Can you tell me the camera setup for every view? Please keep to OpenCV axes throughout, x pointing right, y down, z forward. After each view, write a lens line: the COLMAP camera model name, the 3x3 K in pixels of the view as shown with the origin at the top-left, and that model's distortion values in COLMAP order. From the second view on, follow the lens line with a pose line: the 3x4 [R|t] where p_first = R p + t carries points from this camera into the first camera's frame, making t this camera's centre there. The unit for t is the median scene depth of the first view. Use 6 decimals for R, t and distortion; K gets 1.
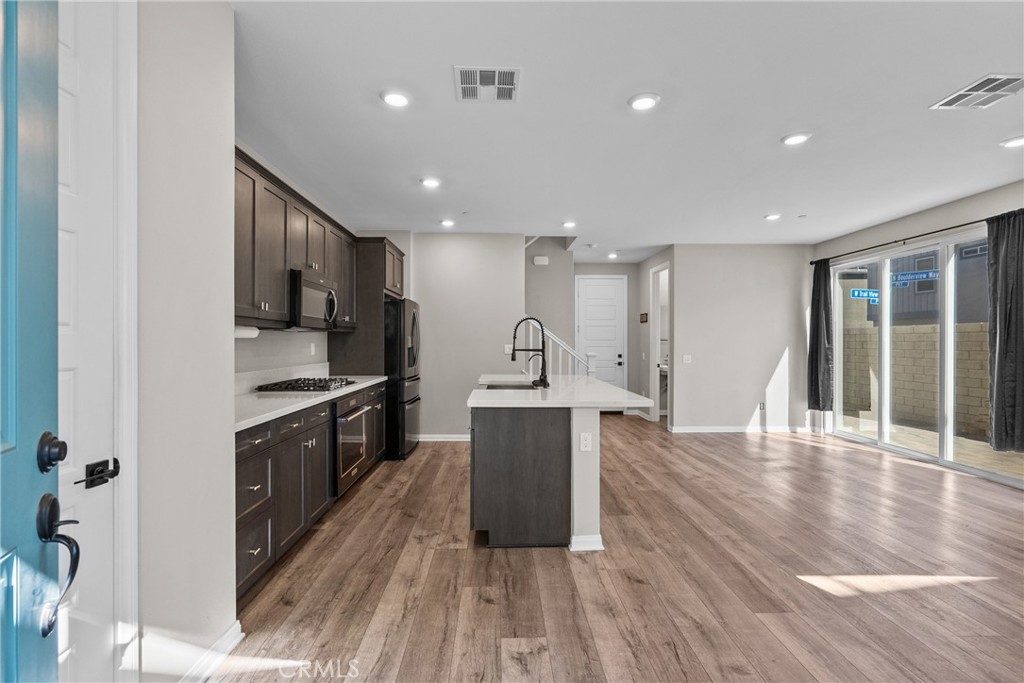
lens RADIAL K [[469.5, 0, 506.4], [0, 469.5, 342.7], [0, 0, 1]] dist [-0.005980, 0.002842]
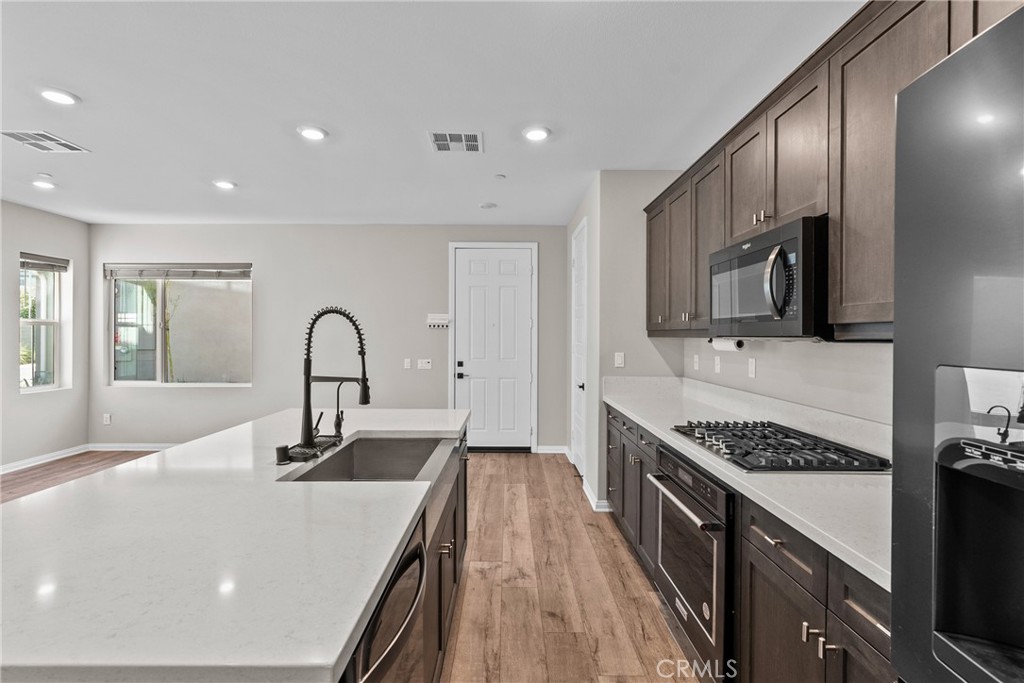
lens RADIAL K [[469.5, 0, 506.5], [0, 469.5, 336.1], [0, 0, 1]] dist [-0.005980, 0.002842]
pose [[-0.999744, -0.005790, 0.021868, -0.145390], [-0.005736, 0.999980, 0.002535, -0.031984], [-0.021882, 0.002409, -0.999758, 1.610868]]
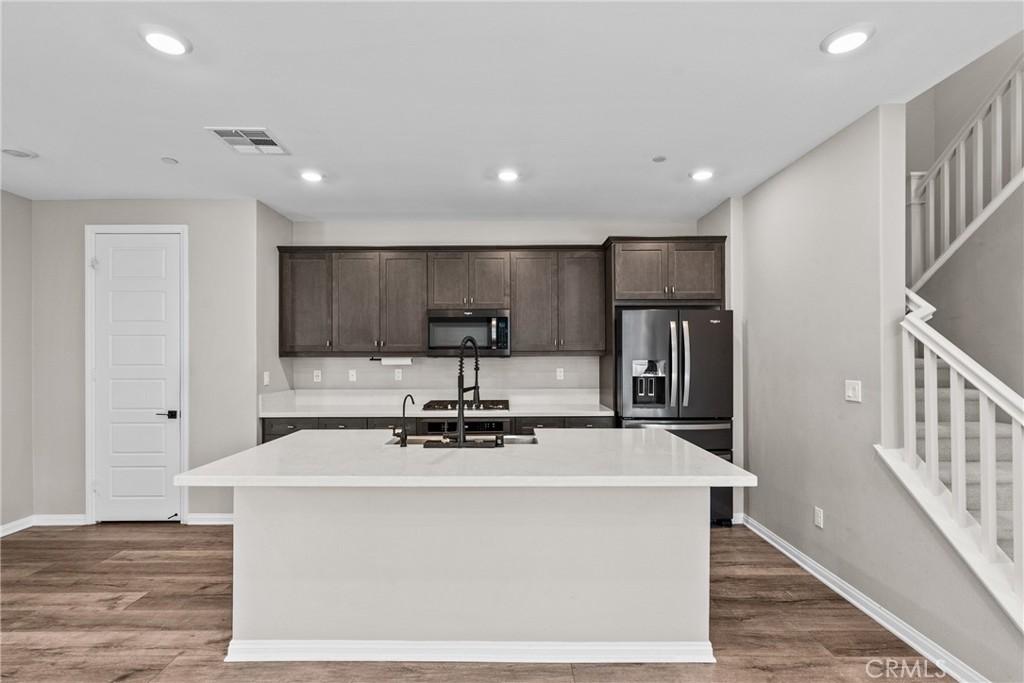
lens RADIAL K [[469.5, 0, 505.9], [0, 469.5, 353.3], [0, 0, 1]] dist [-0.005980, 0.002842]
pose [[-0.023170, -0.004973, -0.999719, 0.753846], [0.001742, 0.999986, -0.005015, -0.032367], [0.999730, -0.001858, -0.023161, 1.173396]]
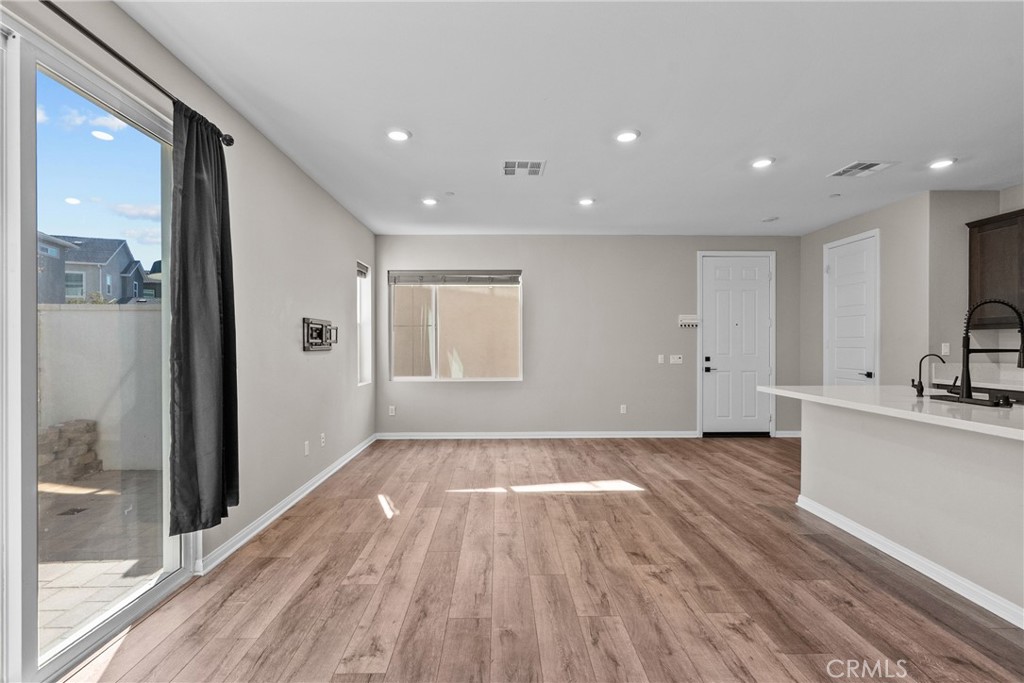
lens RADIAL K [[469.5, 0, 508.2], [0, 469.5, 346.3], [0, 0, 1]] dist [-0.005980, 0.002842]
pose [[-0.999997, -0.000692, 0.002466, 0.786207], [-0.000677, 0.999980, 0.006234, 0.007102], [-0.002470, 0.006232, -0.999978, 1.814121]]
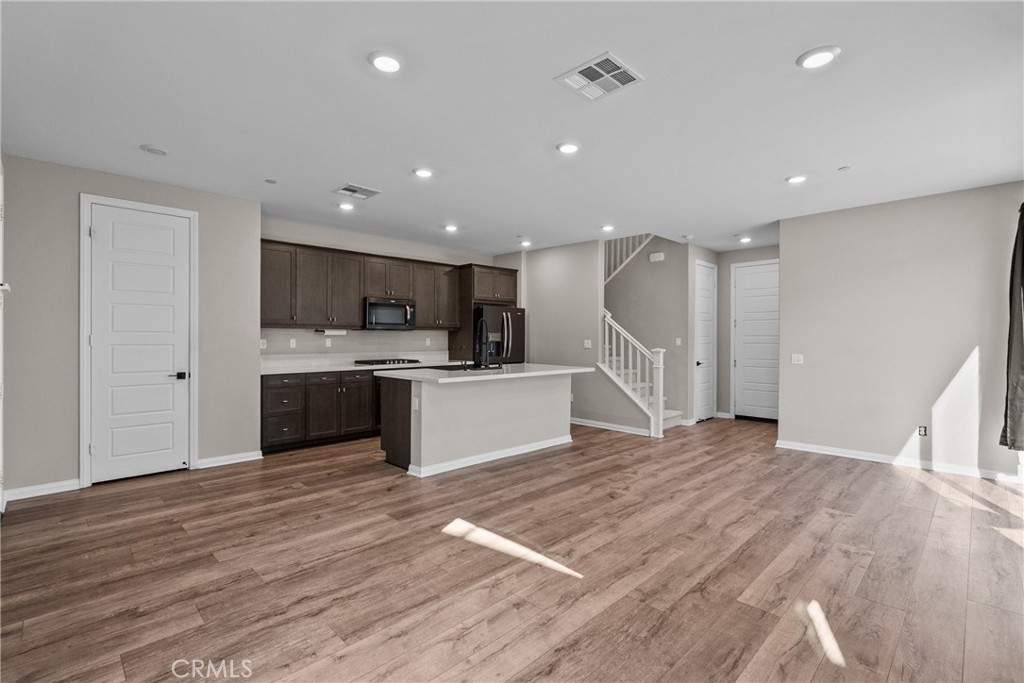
lens RADIAL K [[469.5, 0, 505.1], [0, 469.5, 339.3], [0, 0, 1]] dist [-0.005980, 0.002842]
pose [[0.682169, 0.003631, -0.731186, 1.180408], [-0.003177, 0.999993, 0.002001, 0.001133], [0.731188, 0.000958, 0.682175, 0.148444]]
